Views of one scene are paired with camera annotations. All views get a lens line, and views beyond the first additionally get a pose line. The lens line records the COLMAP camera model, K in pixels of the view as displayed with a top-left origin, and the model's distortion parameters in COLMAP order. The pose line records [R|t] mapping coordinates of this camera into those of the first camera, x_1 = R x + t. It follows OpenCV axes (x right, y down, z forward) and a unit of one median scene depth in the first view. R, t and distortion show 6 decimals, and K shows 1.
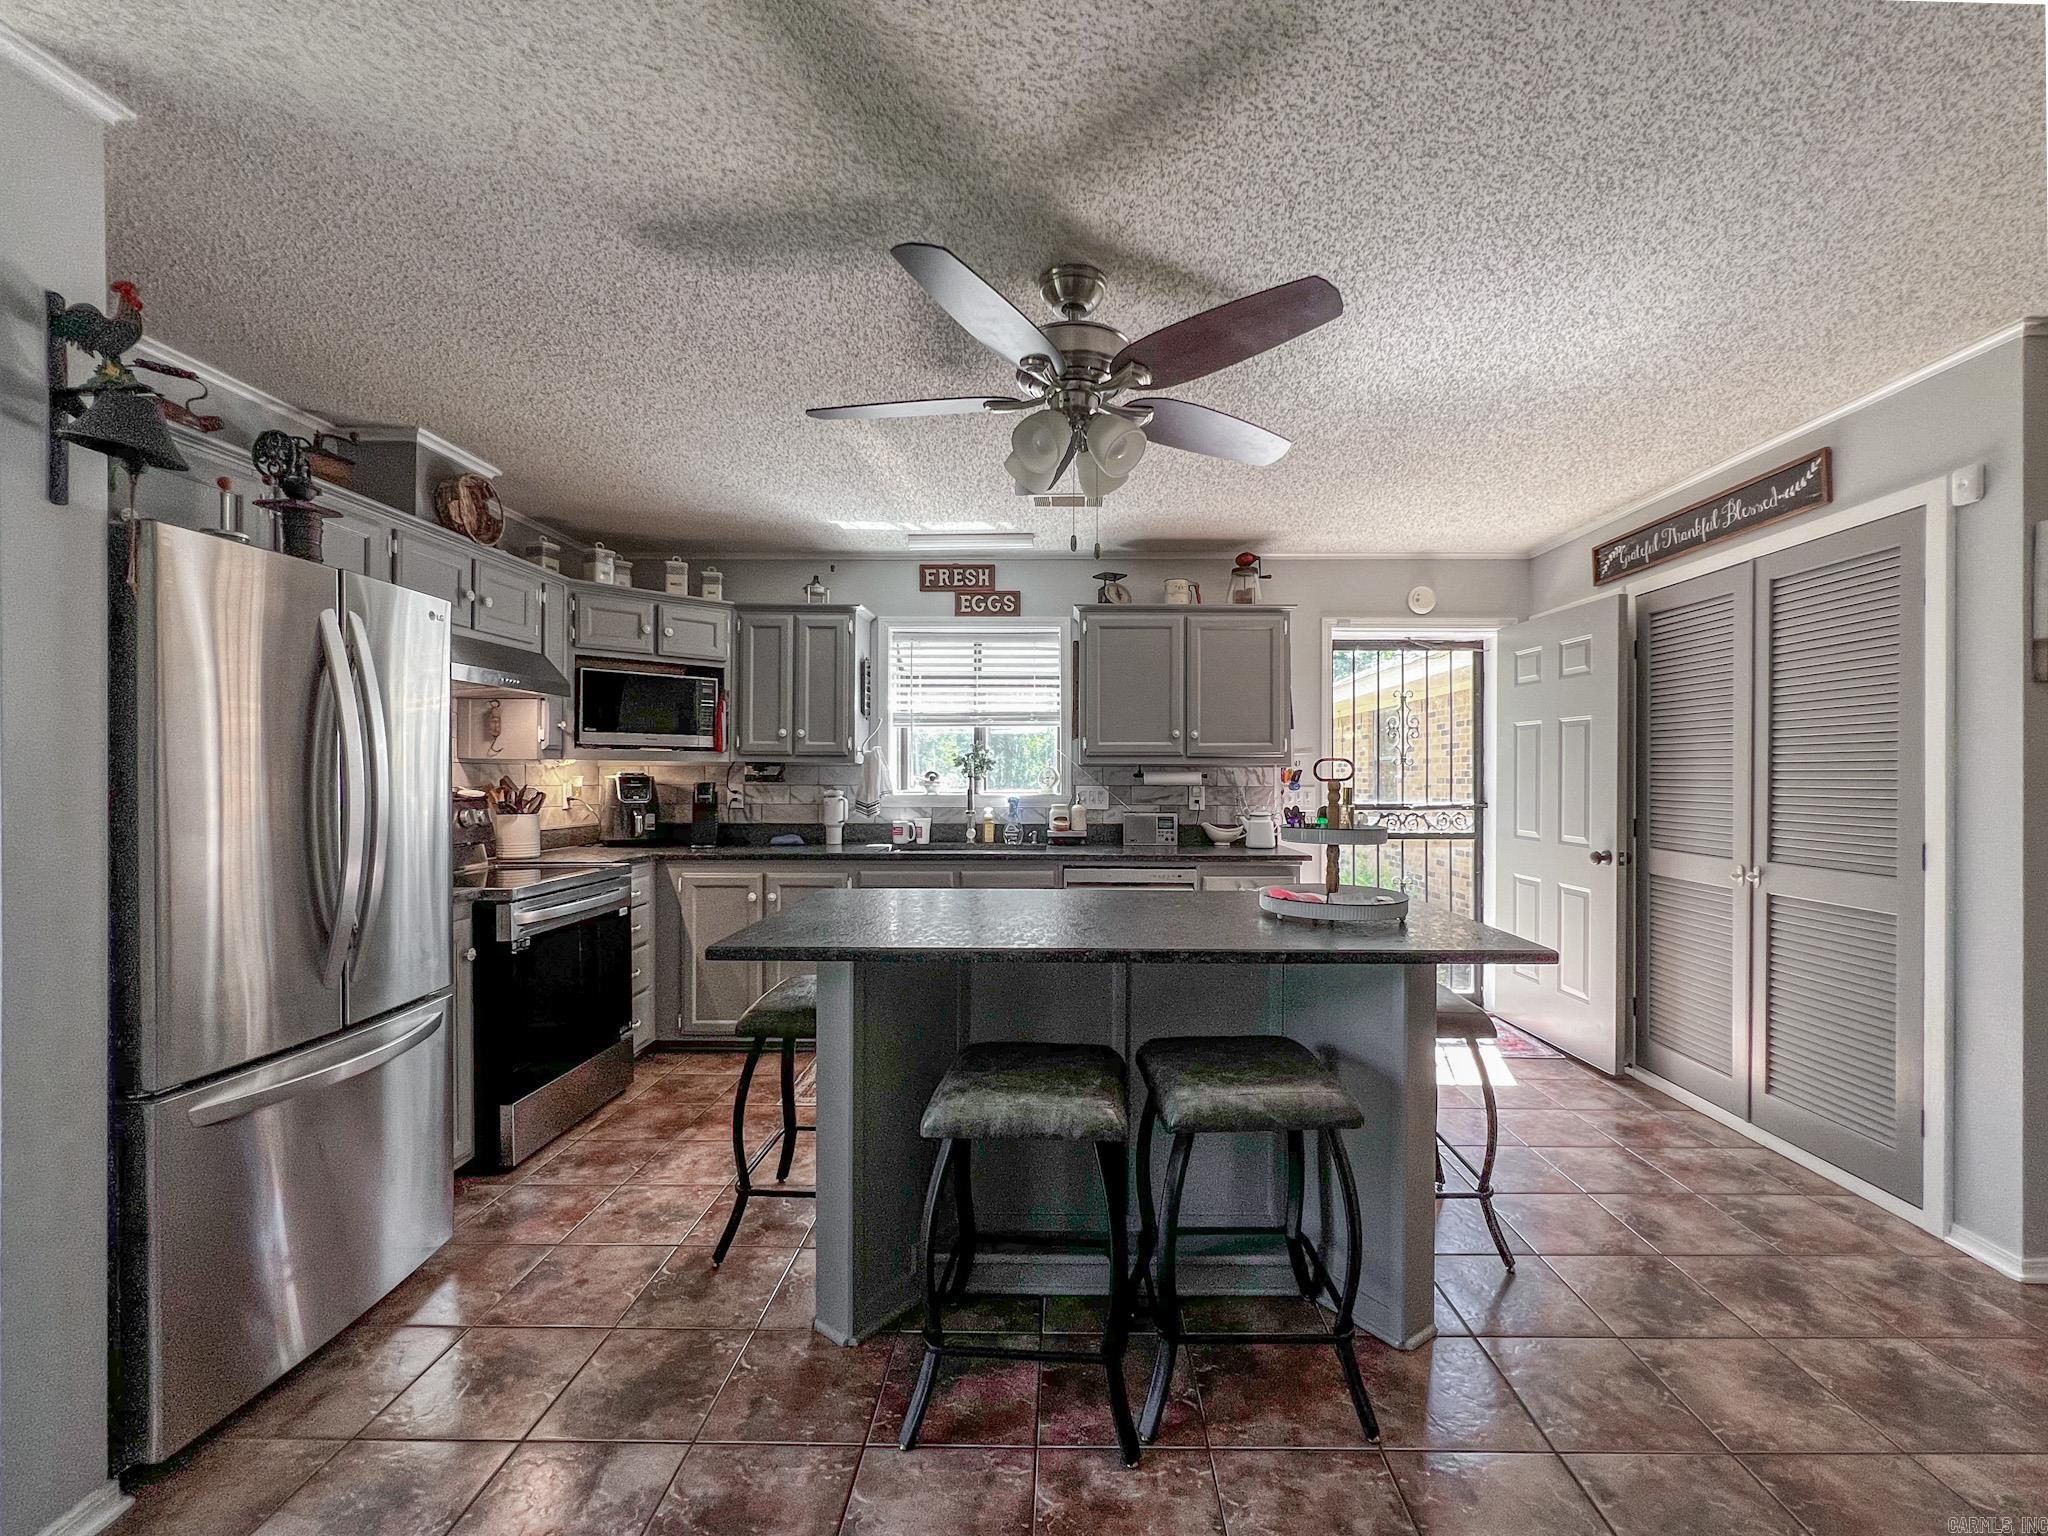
lens RADIAL K [[814.0, 0, 1045.1], [0, 814.0, 770.5], [0, 0, 1]] dist [0.000108, 0.000151]
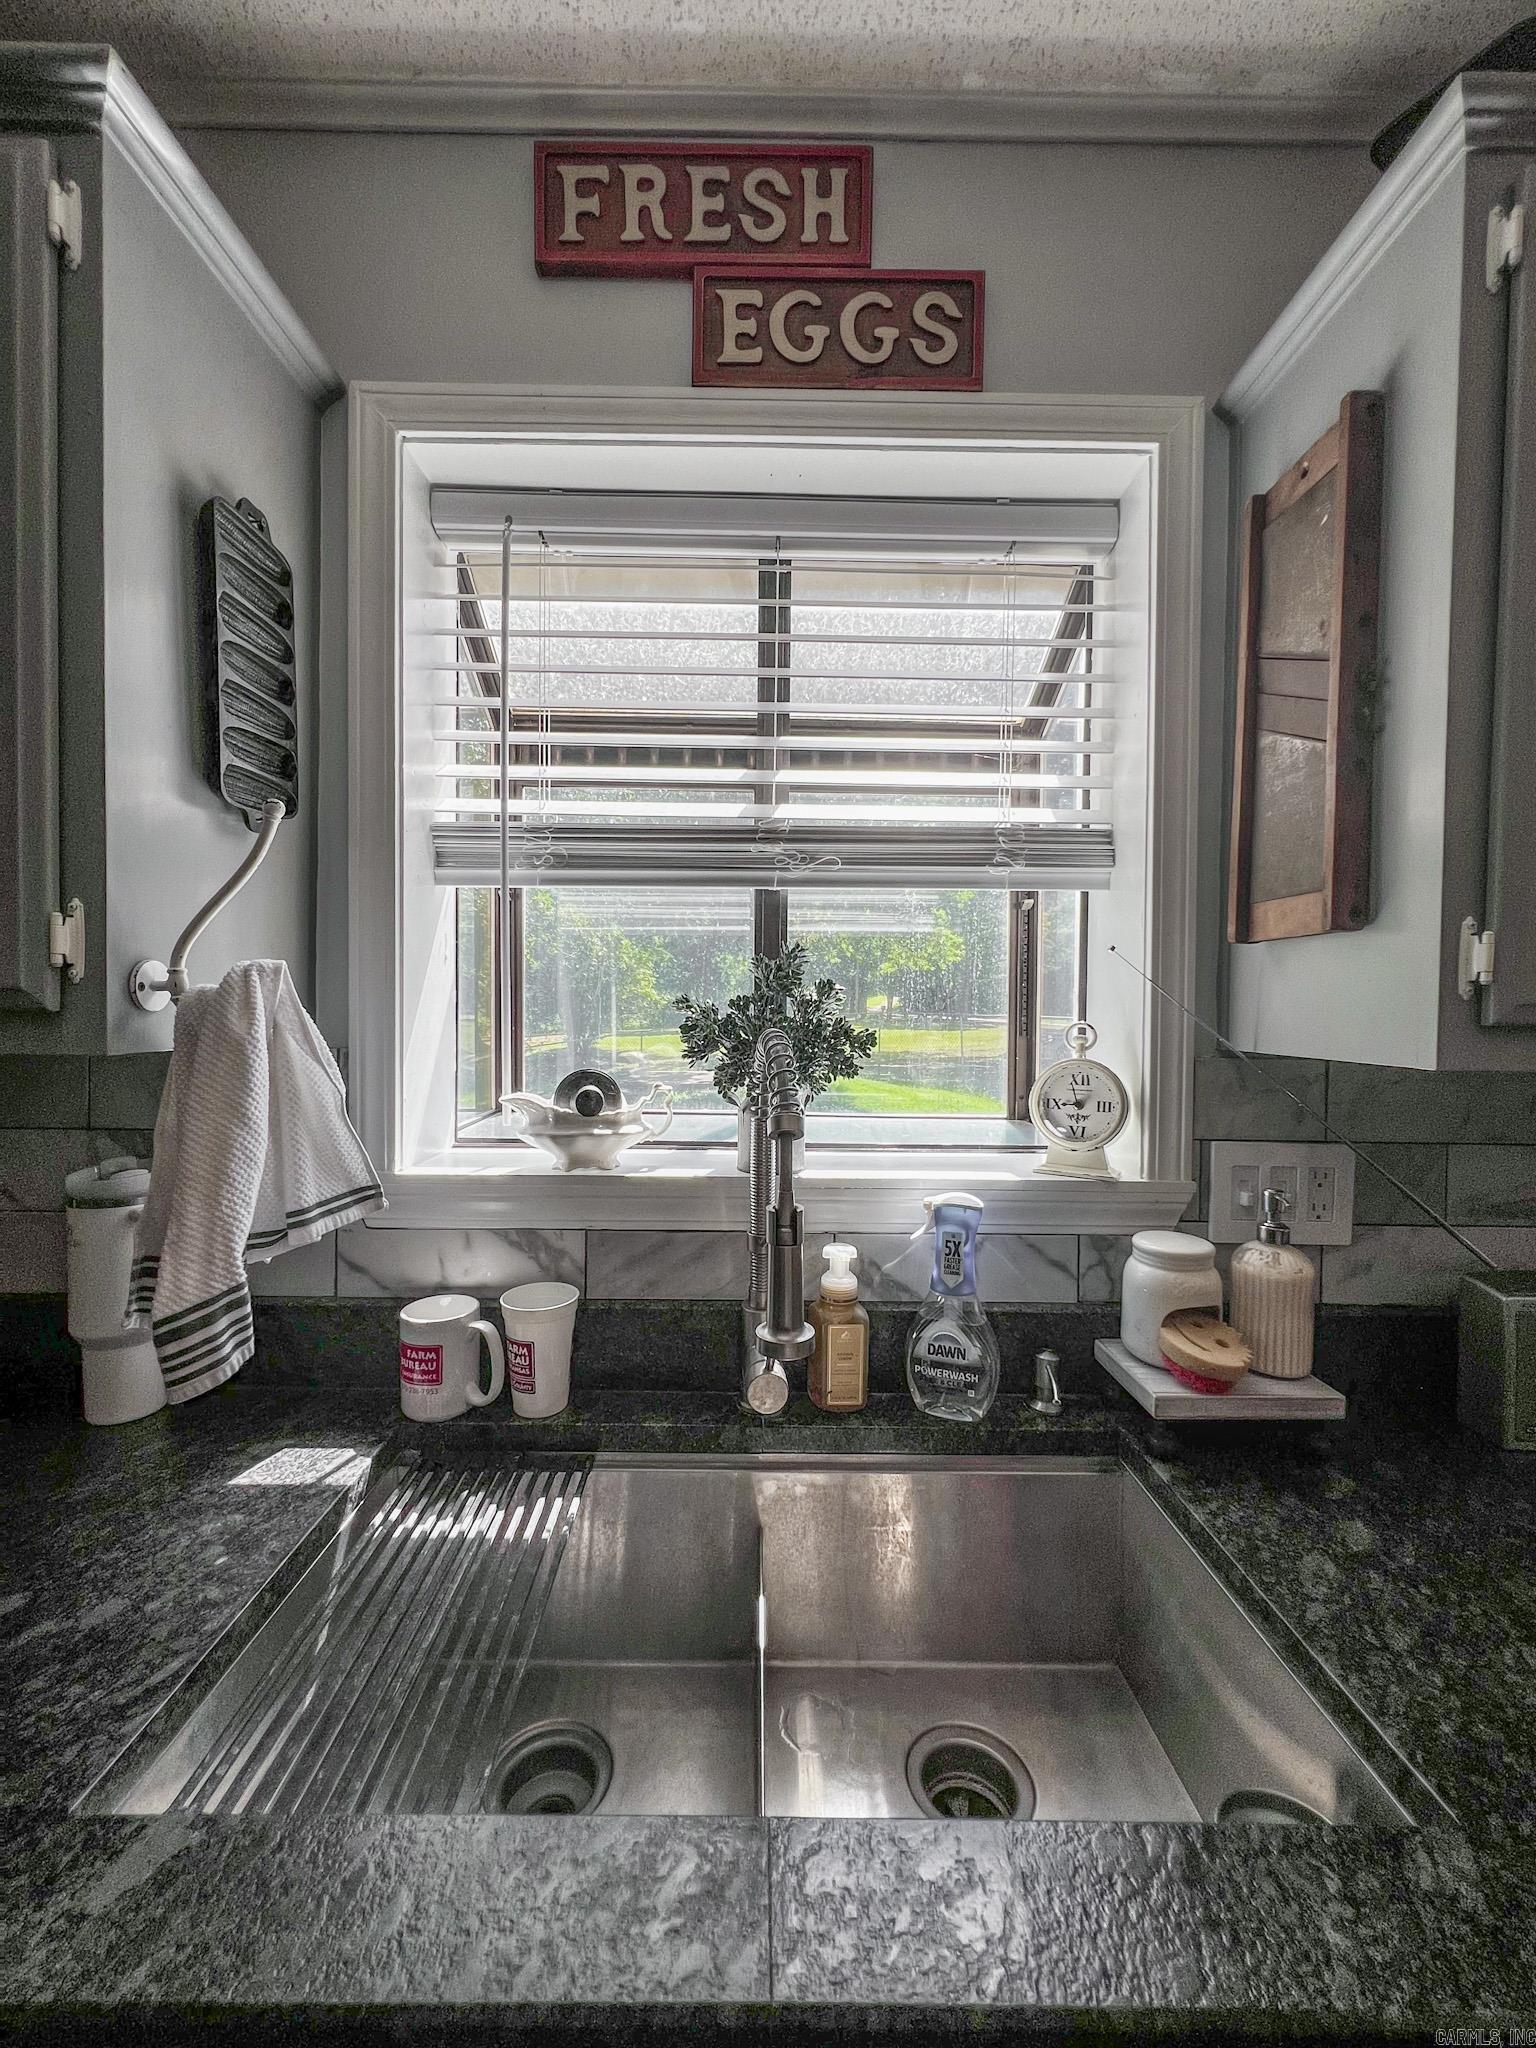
lens RADIAL K [[828.4, 0, 759.1], [0, 828.4, 1026.7], [0, 0, 1]] dist [0.001100, 0.000072]
pose [[0.999873, 0.007879, 0.013861, -0.095592], [-0.008226, 0.999650, 0.025133, -0.018587], [-0.013659, -0.025244, 0.999588, 0.777453]]
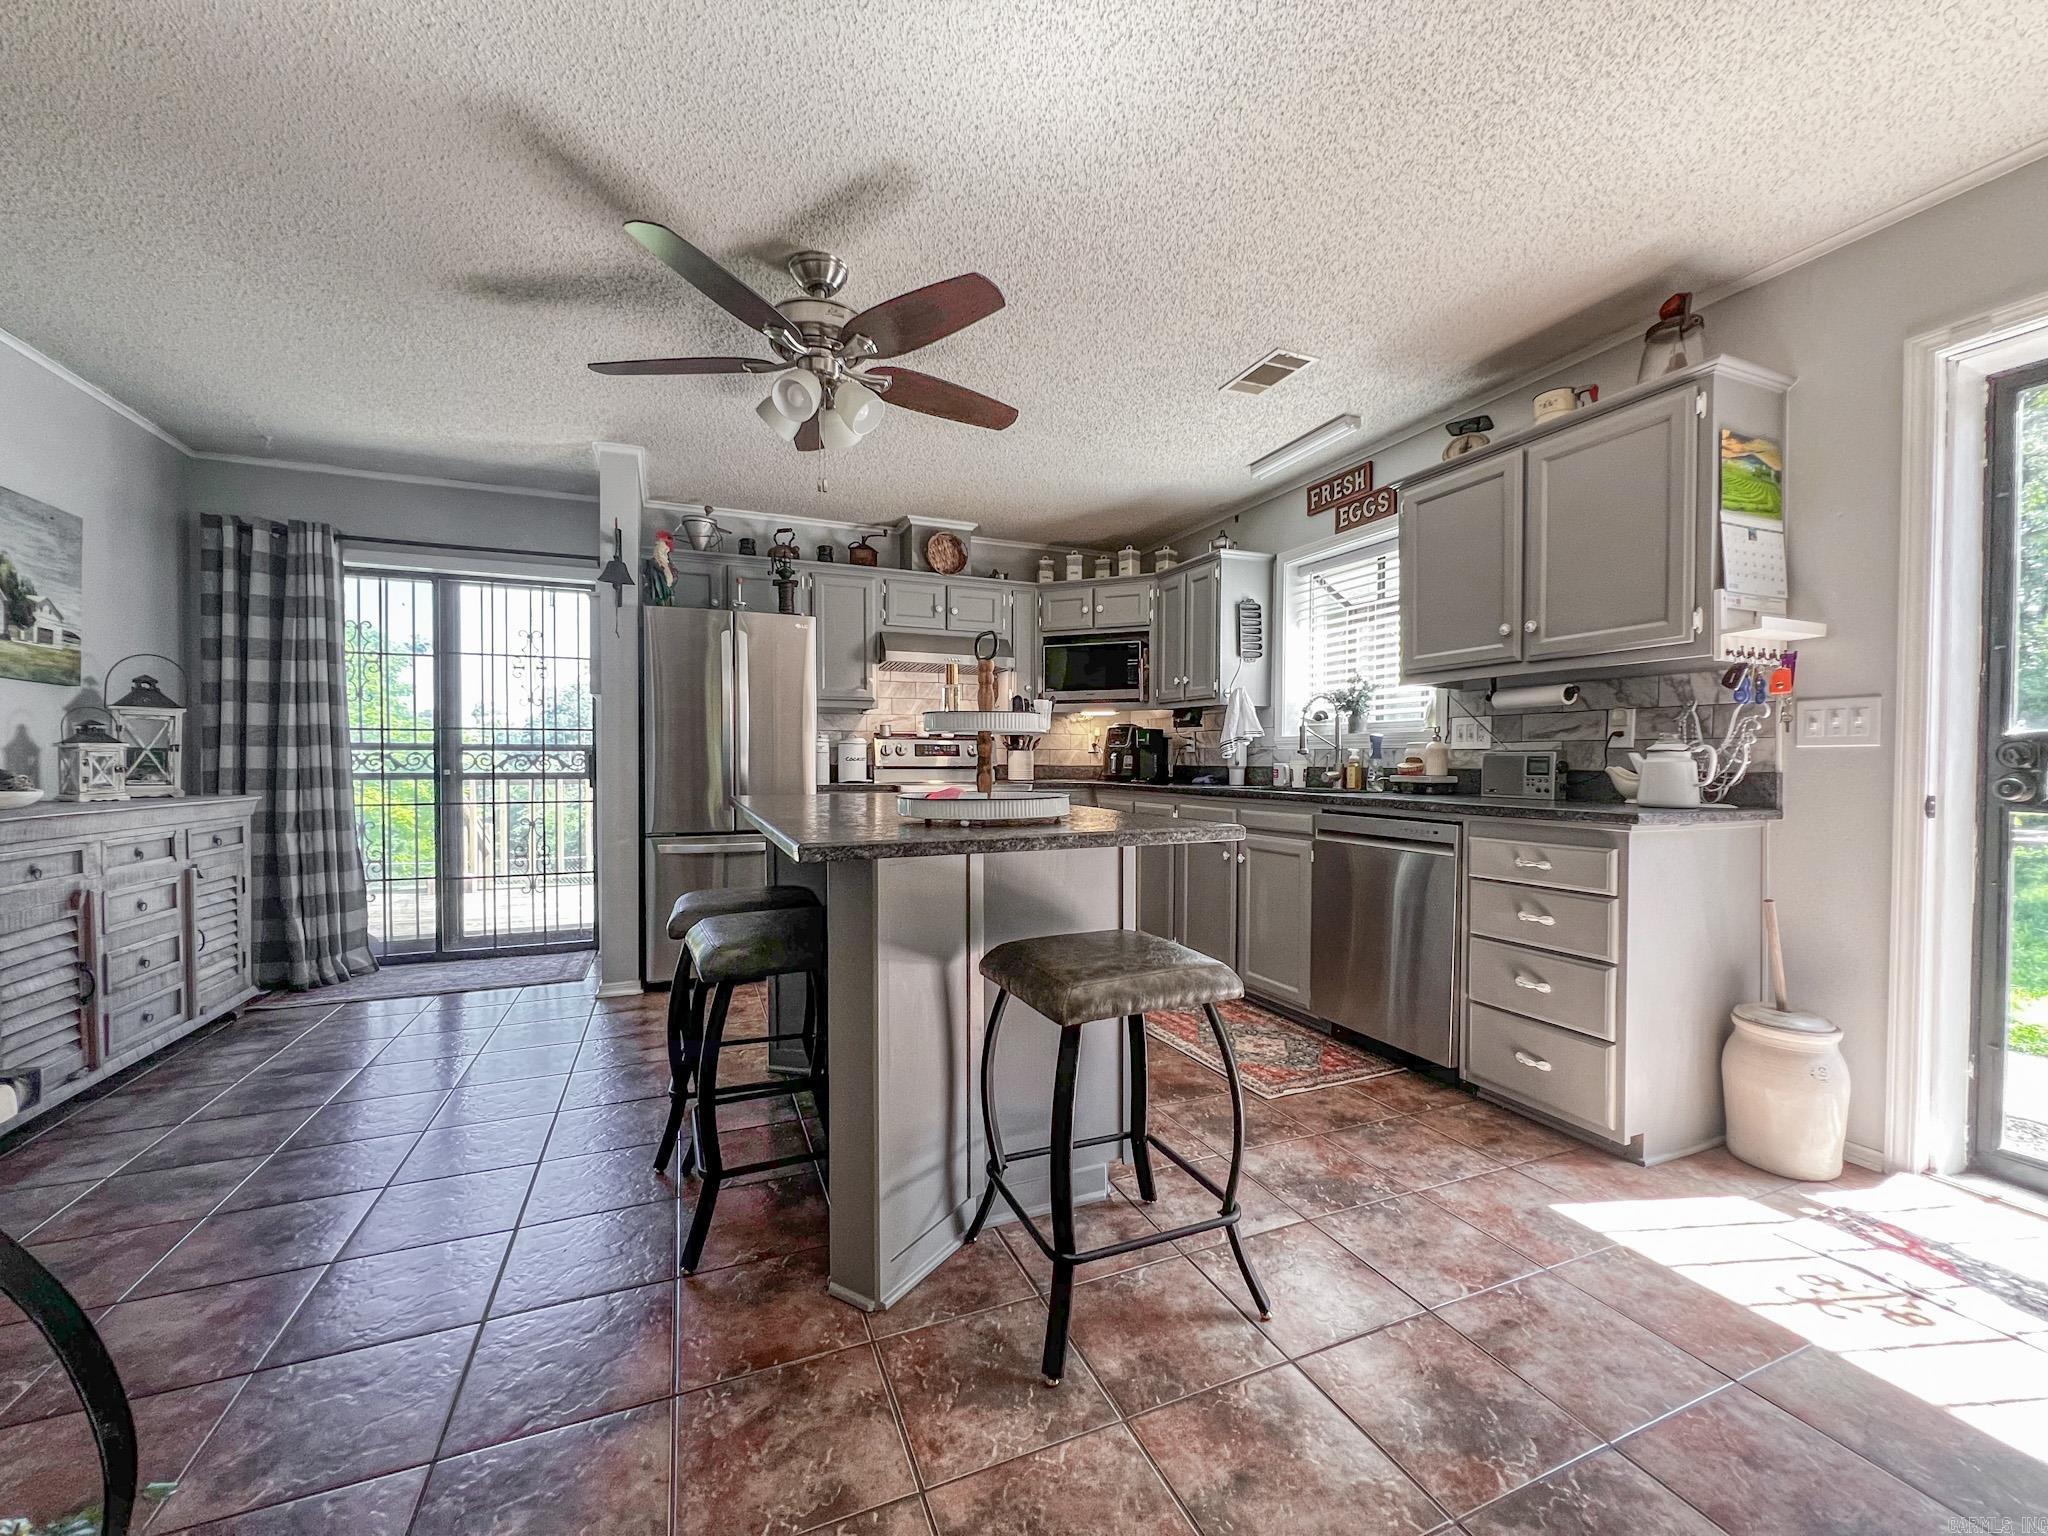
lens RADIAL K [[814.0, 0, 1034.3], [0, 814.0, 770.0], [0, 0, 1]] dist [0.000108, 0.000151]
pose [[0.409769, 0.011660, -0.912115, 0.578131], [0.000388, 0.999916, 0.012956, 0.057732], [0.912189, -0.005663, 0.409730, 0.337394]]
